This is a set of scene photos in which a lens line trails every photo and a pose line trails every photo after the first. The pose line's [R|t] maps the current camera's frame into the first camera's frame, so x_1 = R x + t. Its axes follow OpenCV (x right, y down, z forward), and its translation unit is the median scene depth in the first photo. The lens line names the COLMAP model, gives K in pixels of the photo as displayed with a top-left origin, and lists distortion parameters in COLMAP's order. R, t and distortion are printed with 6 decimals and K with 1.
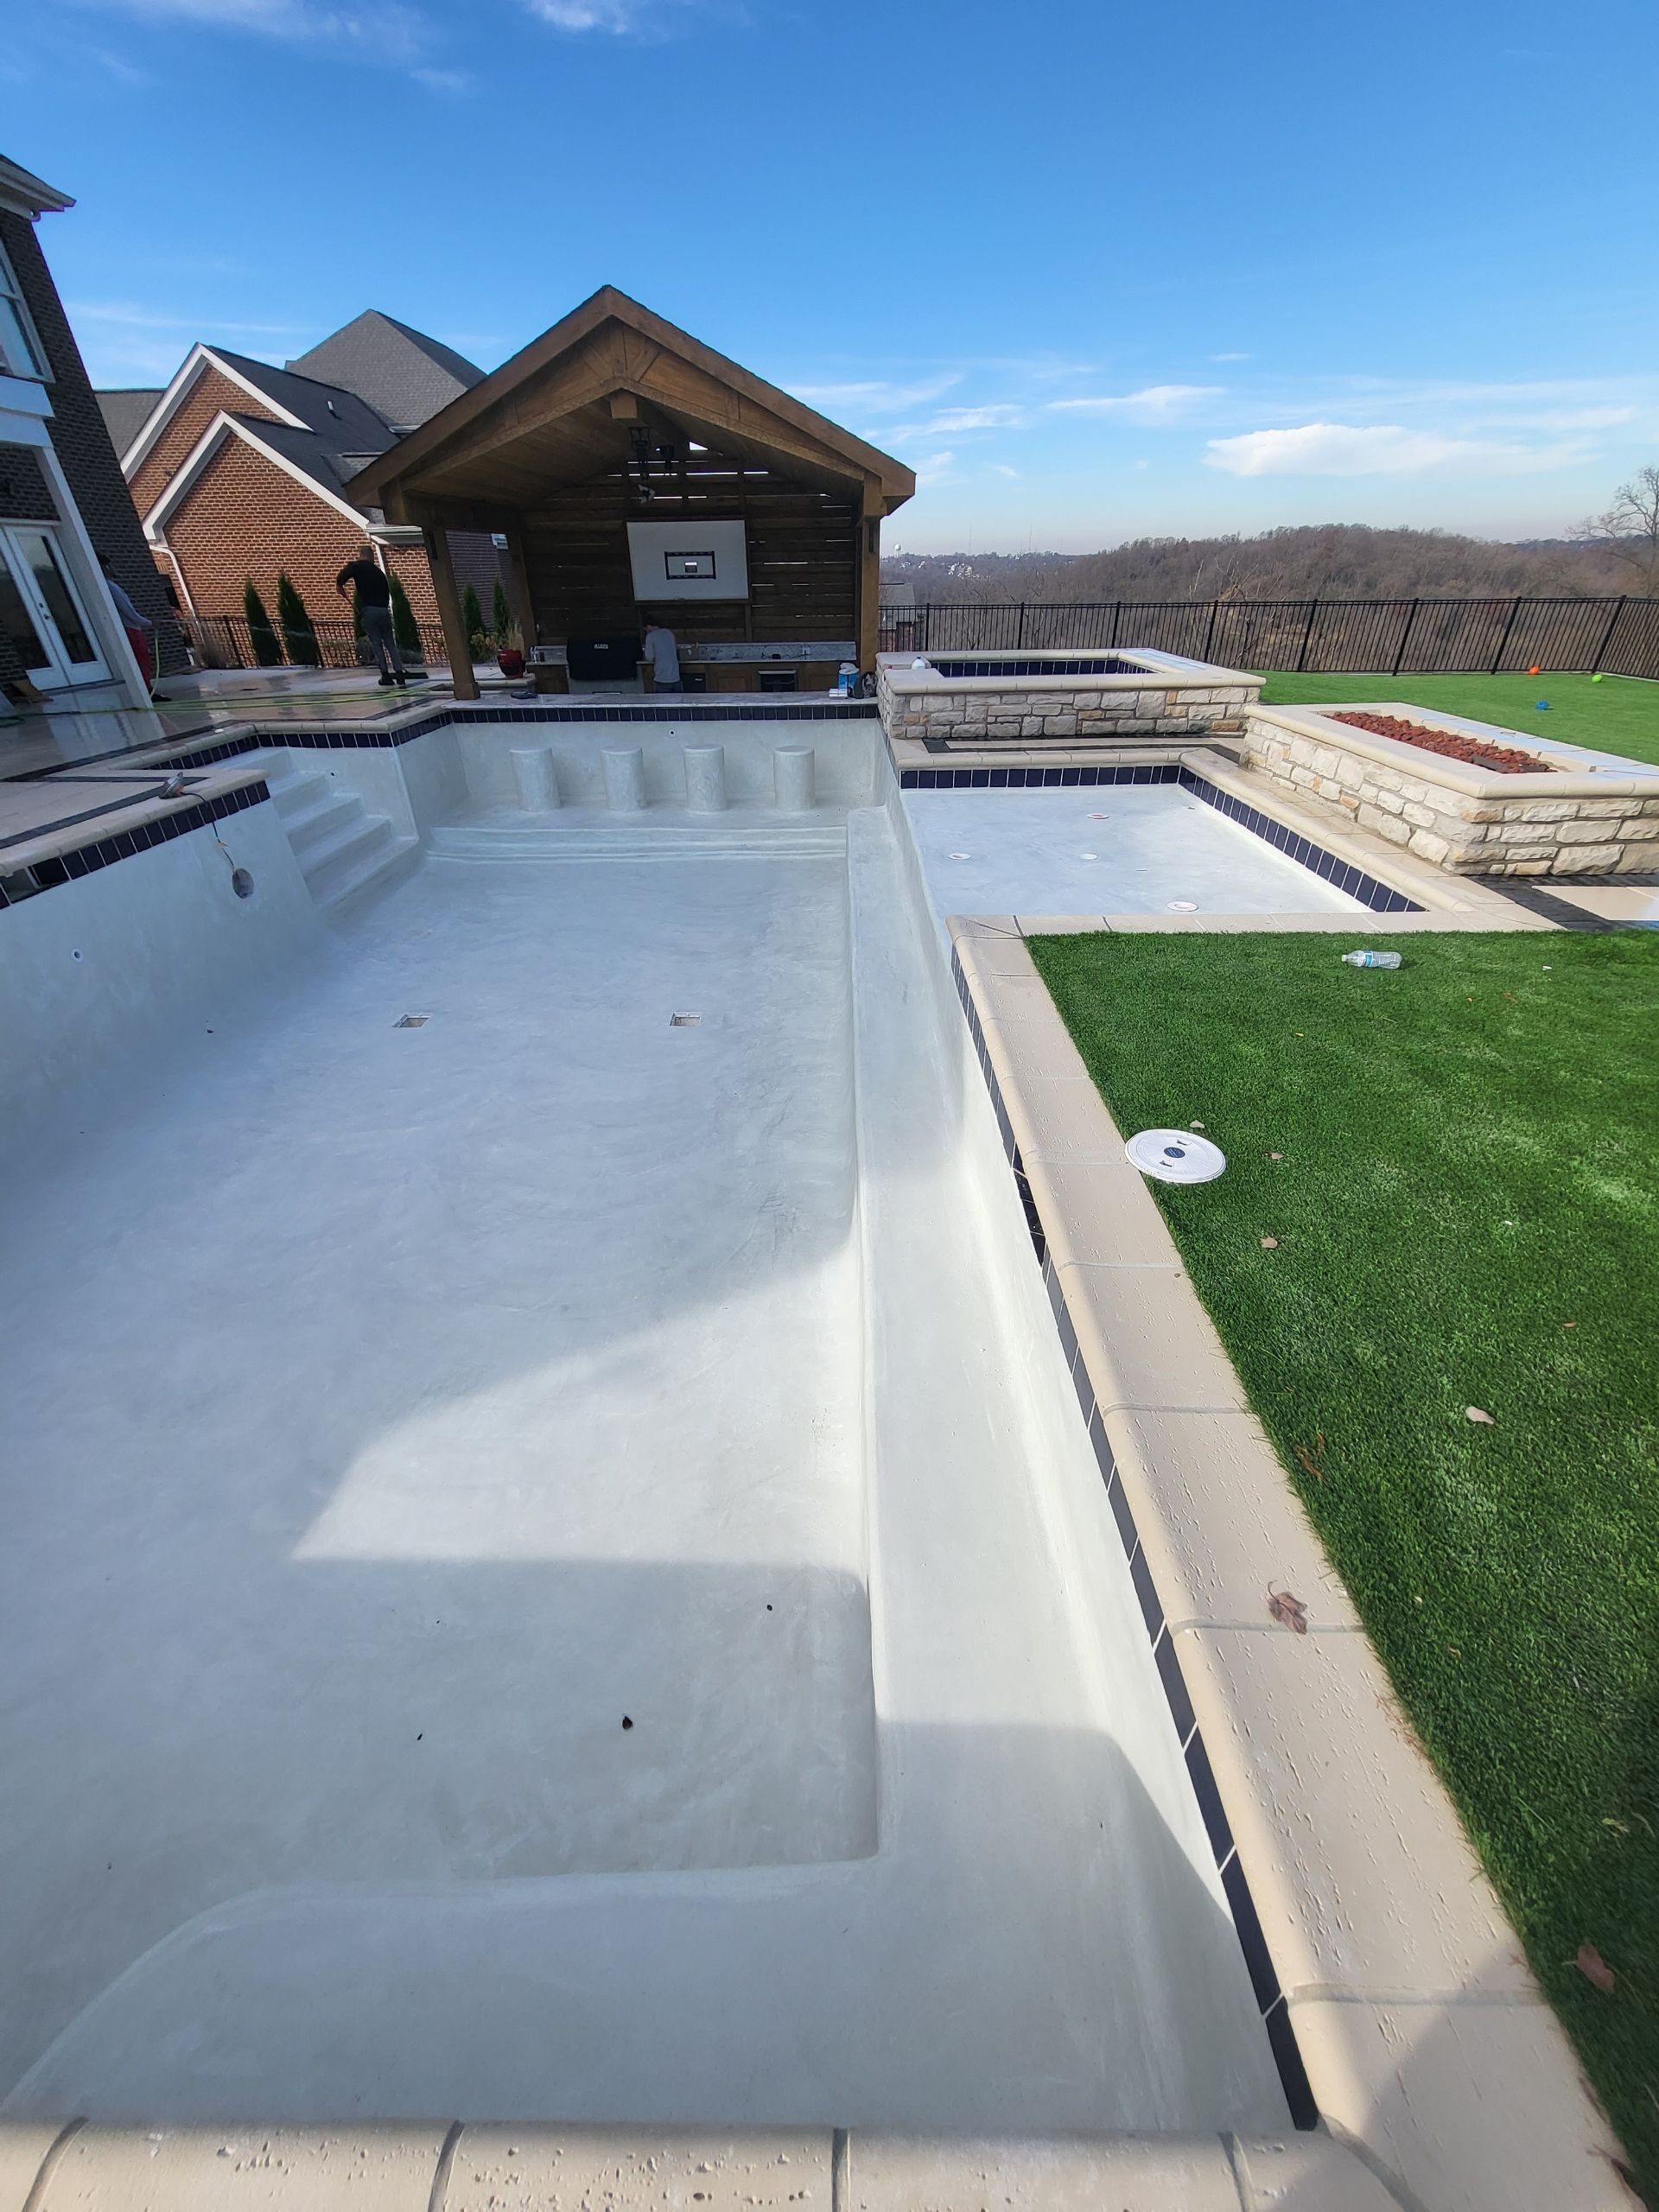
lens RADIAL K [[868.0, 0, 821.2], [0, 868.0, 1099.0], [0, 0, 1]] dist [0.001401, 0.000956]
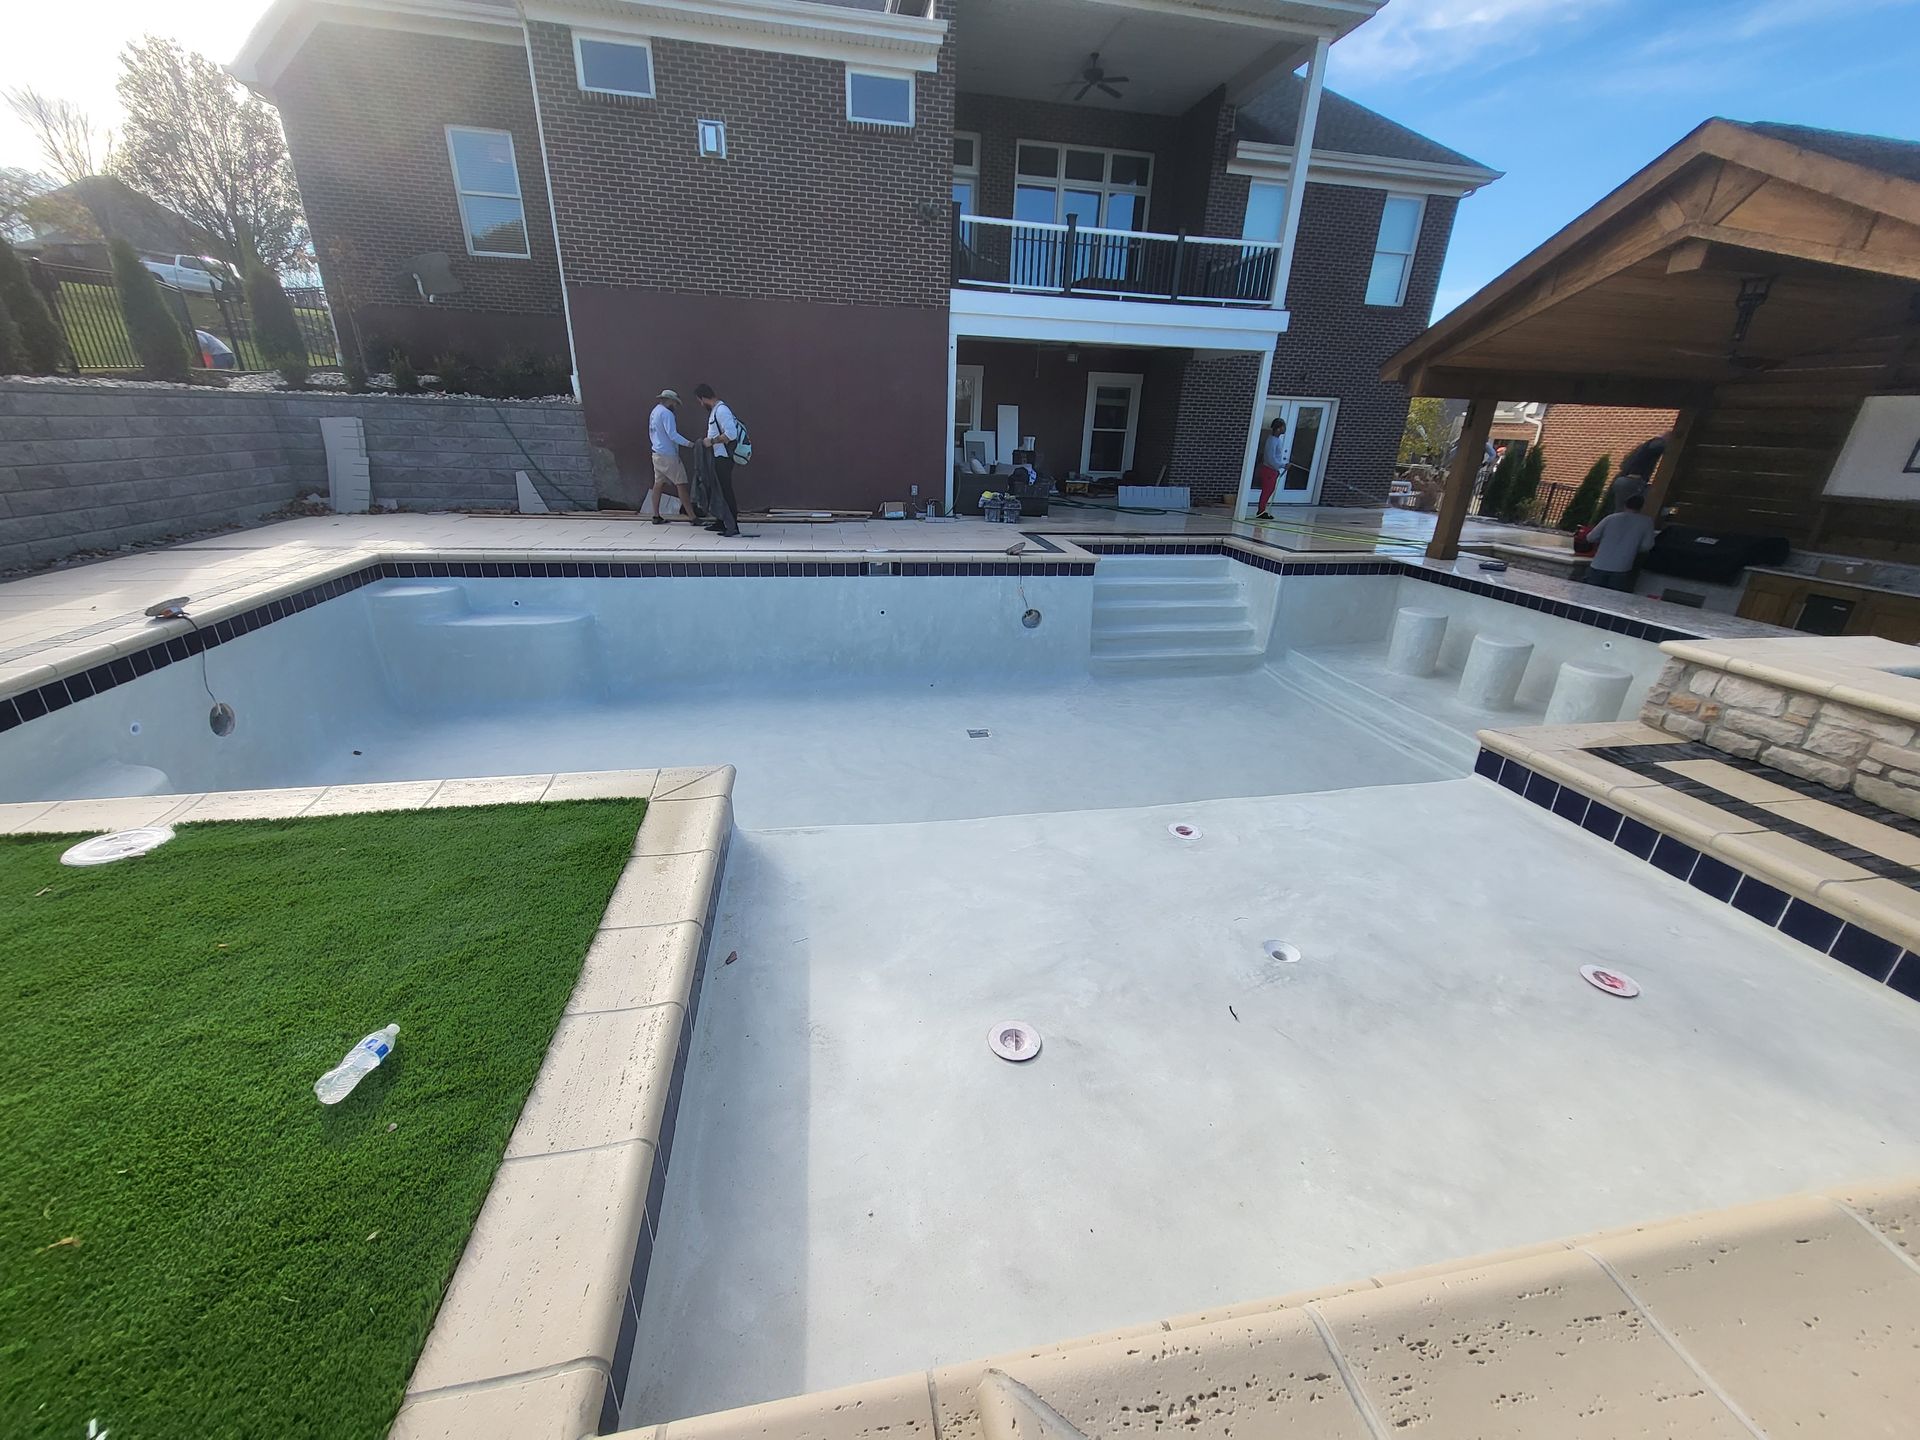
lens RADIAL K [[753.4, 0, 957.6], [0, 753.4, 728.9], [0, 0, 1]] dist [0.001401, 0.000956]
pose [[0.205108, 0.391337, -0.897099, 0.413516], [-0.544716, 0.807156, 0.227561, -0.254494], [0.813152, 0.441989, 0.378721, 0.399445]]
